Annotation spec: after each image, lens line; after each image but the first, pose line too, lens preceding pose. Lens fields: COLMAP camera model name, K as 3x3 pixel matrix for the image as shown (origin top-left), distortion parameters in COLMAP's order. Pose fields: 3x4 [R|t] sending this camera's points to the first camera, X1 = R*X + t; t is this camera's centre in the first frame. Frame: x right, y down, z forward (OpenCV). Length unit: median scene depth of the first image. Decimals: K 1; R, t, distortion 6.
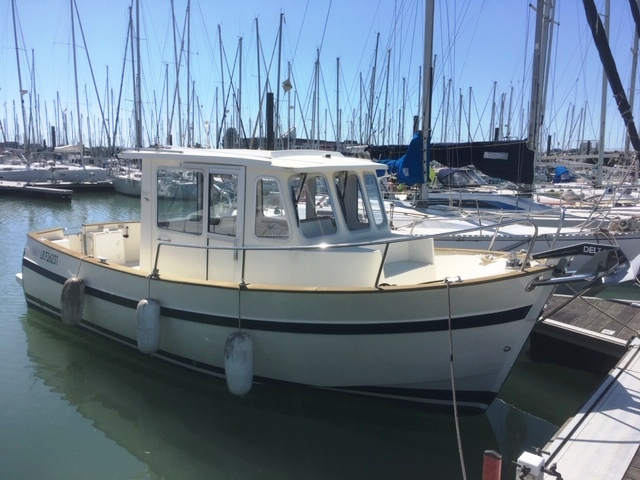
lens RADIAL K [[536.4, 0, 320.0], [0, 536.4, 240.0], [0, 0, 1]] dist [0.139643, -0.223242]
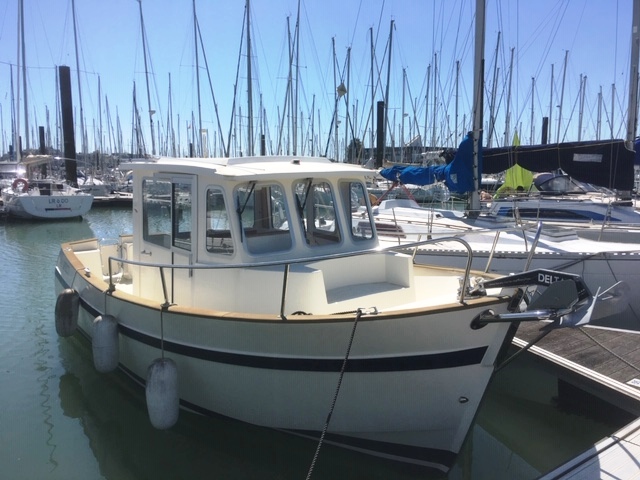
lens RADIAL K [[536.4, 0, 320.0], [0, 536.4, 240.0], [0, 0, 1]] dist [0.139643, -0.223242]
pose [[0.972165, 0.009955, -0.234087, 0.253260], [-0.014048, 0.999776, -0.015822, -0.012877], [0.233877, 0.018670, 0.972087, 0.139706]]
